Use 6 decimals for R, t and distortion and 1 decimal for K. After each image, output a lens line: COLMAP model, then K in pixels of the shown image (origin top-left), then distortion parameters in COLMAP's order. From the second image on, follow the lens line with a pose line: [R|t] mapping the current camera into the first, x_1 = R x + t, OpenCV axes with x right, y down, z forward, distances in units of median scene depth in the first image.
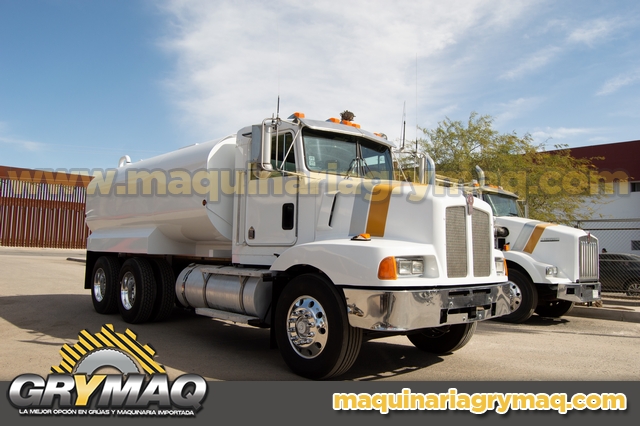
lens RADIAL K [[496.4, 0, 320.0], [0, 496.4, 213.0], [0, 0, 1]] dist [-0.059649, 0.003222]
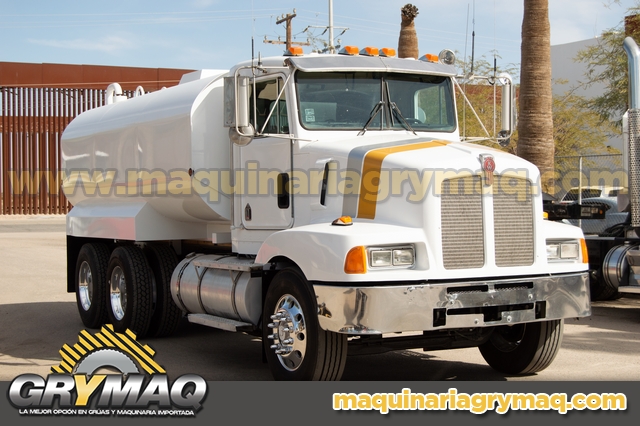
lens RADIAL K [[1133.6, 0, 320.0], [0, 1133.6, 213.0], [0, 0, 1]] dist [0.010343, 0.036860]
pose [[0.962598, -0.035218, -0.268635, 0.452031], [0.059004, 0.994967, 0.080988, -0.096371], [0.264431, -0.093809, 0.959831, -0.645056]]
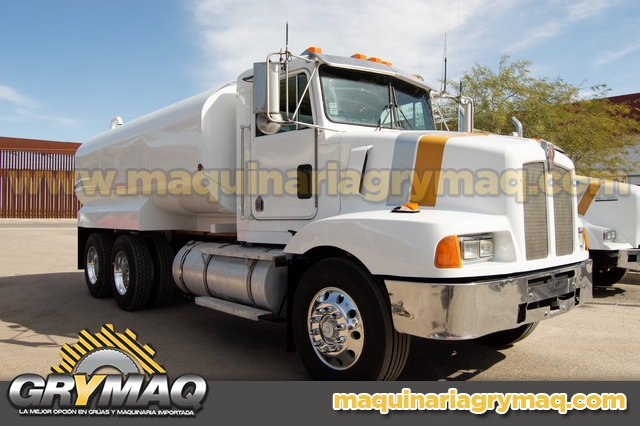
lens RADIAL K [[496.4, 0, 320.0], [0, 496.4, 213.0], [0, 0, 1]] dist [-0.059649, 0.003222]
pose [[0.999124, -0.028219, -0.030904, -0.017618], [0.030513, 0.996607, 0.076438, -0.003108], [0.028642, -0.077314, 0.996595, 0.222578]]
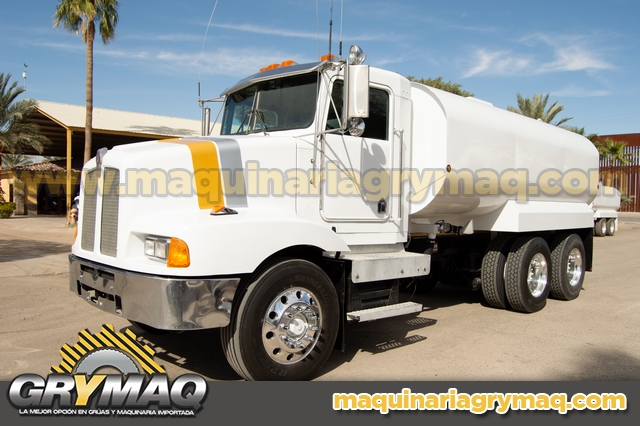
lens RADIAL K [[514.5, 0, 330.3], [0, 514.5, 211.1], [0, 0, 1]] dist [-0.082962, 0.006398]
pose [[0.003872, -0.013723, -0.999898, 0.992443], [0.055789, 0.998352, -0.013486, 0.080356], [0.998435, -0.055731, 0.004631, 1.195616]]
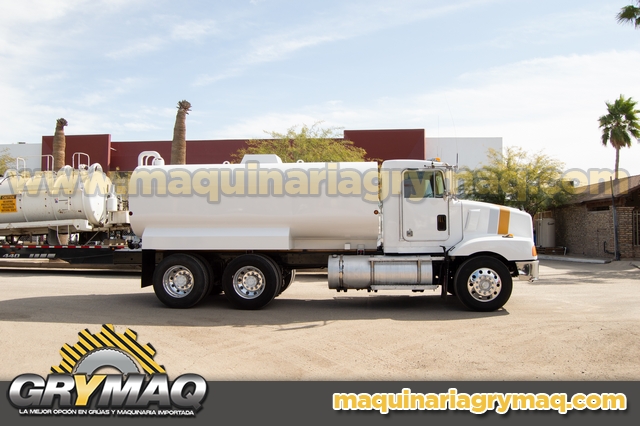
lens RADIAL K [[497.3, 0, 320.0], [0, 497.3, 213.0], [0, 0, 1]] dist [-0.056219, 0.000851]
pose [[0.739288, -0.012806, 0.673268, -1.481983], [-0.030501, 0.998156, 0.052477, -0.100176], [-0.672698, -0.059331, 0.737534, 0.054869]]
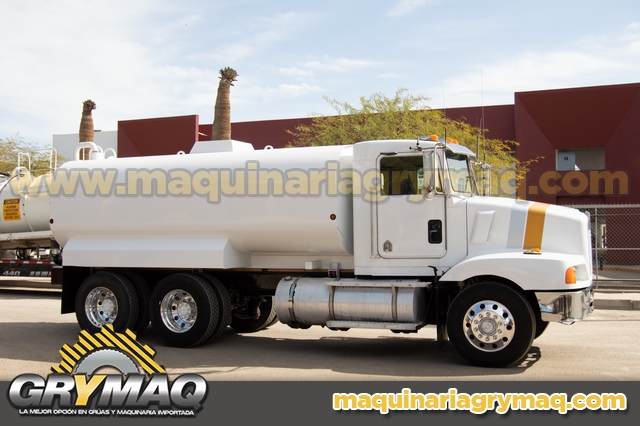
lens RADIAL K [[720.1, 0, 320.0], [0, 720.1, 213.0], [0, 0, 1]] dist [-0.010398, 0.001332]
pose [[0.909687, -0.018569, 0.414880, -0.972544], [-0.003554, 0.998615, 0.052489, -0.119111], [-0.415280, -0.049223, 0.908361, -0.362380]]
